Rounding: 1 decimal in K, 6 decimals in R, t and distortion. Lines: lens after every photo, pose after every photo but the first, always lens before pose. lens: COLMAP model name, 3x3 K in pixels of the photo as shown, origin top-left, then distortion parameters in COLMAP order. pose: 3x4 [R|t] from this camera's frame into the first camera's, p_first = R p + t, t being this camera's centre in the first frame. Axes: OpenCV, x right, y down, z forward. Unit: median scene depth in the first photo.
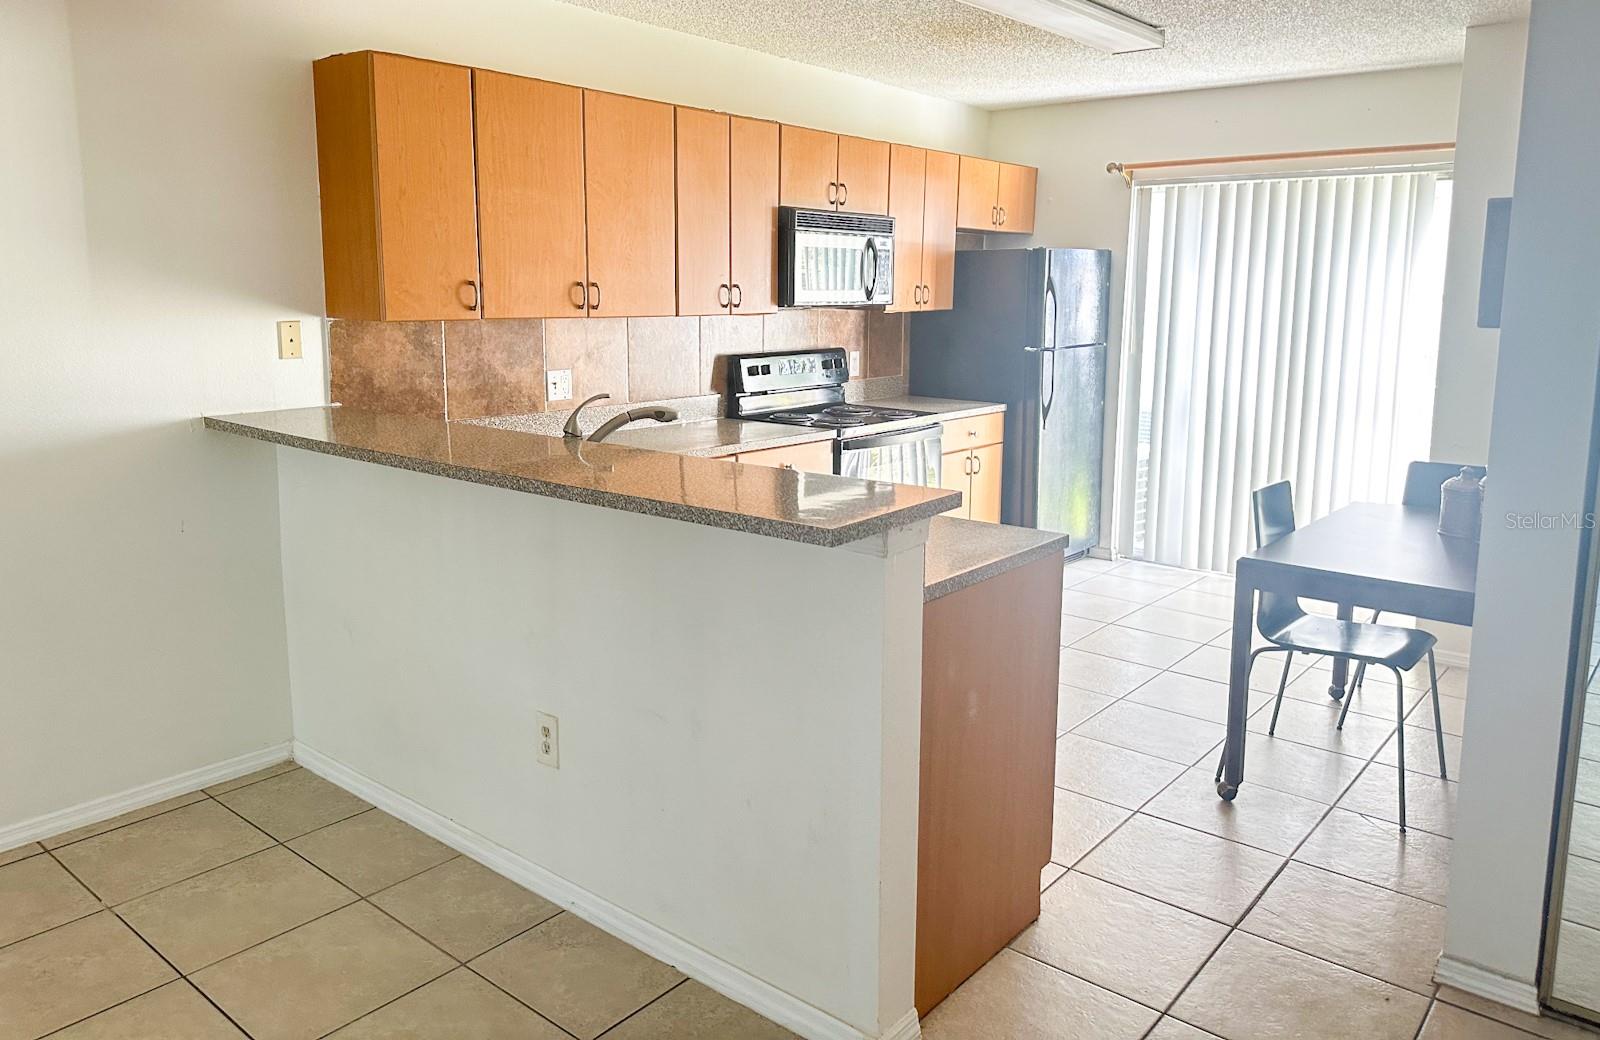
lens RADIAL K [[1110.3, 0, 793.1], [0, 1110.3, 486.0], [0, 0, 1]] dist [0.150604, -0.206323]
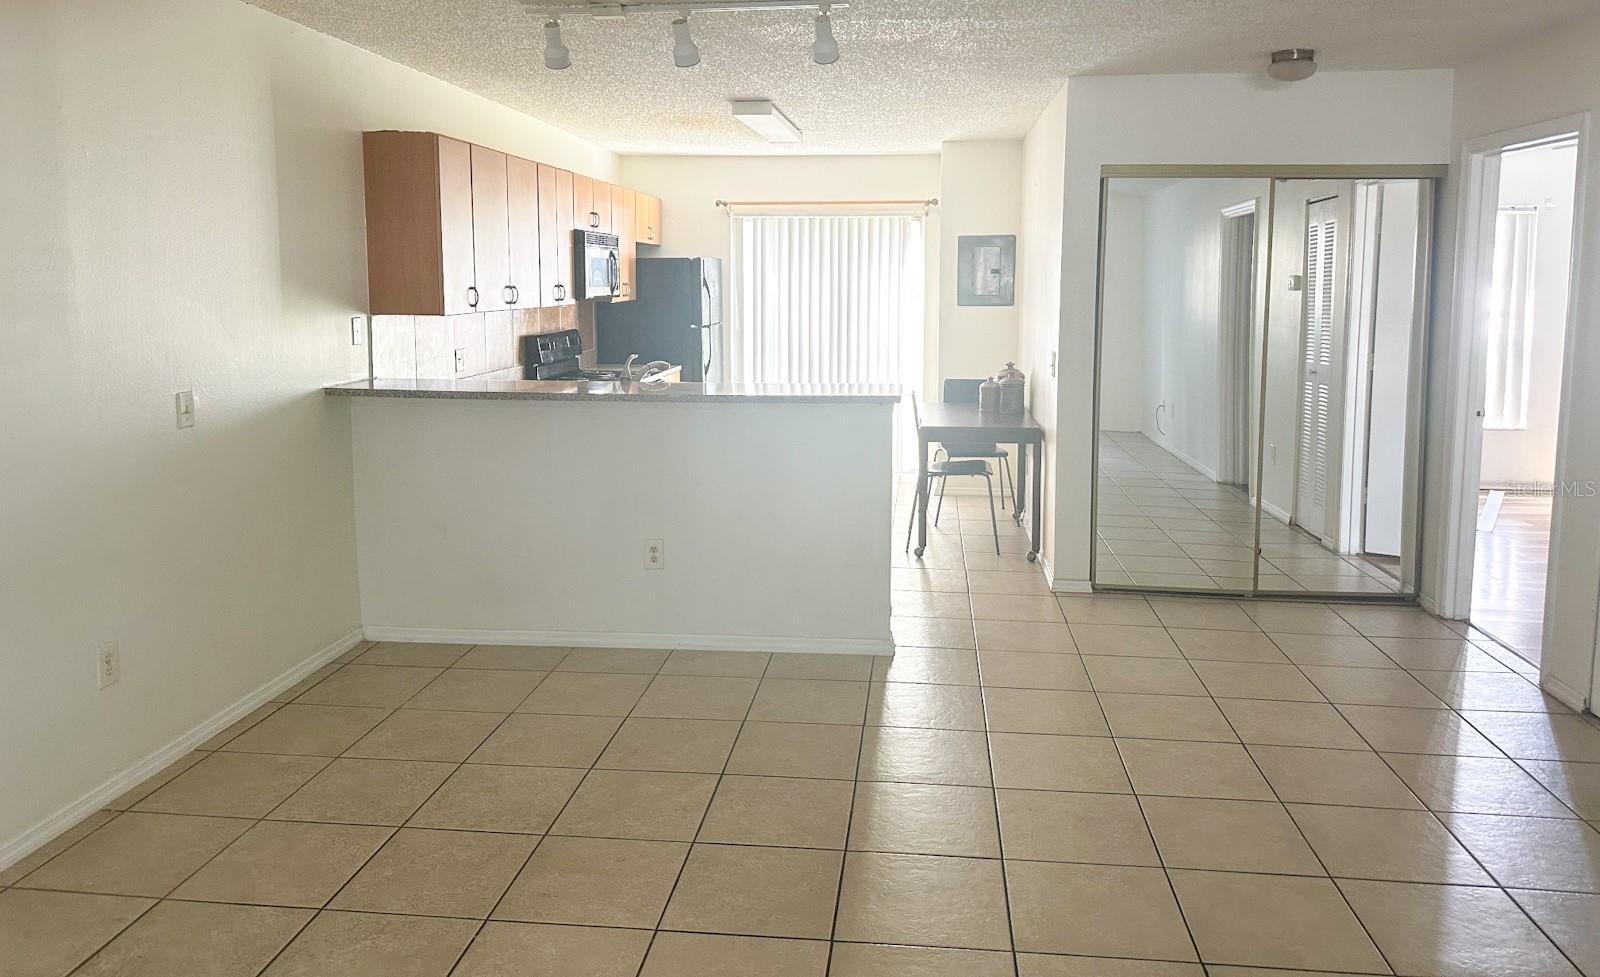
lens RADIAL K [[1108.9, 0, 800.0], [0, 1108.9, 488.5], [0, 0, 1]] dist [0.000469, 0.000044]
pose [[0.830934, -0.113169, 0.544739, -0.533021], [0.108233, 0.993269, 0.041254, 0.046164], [-0.545742, 0.024679, 0.837590, -0.301236]]
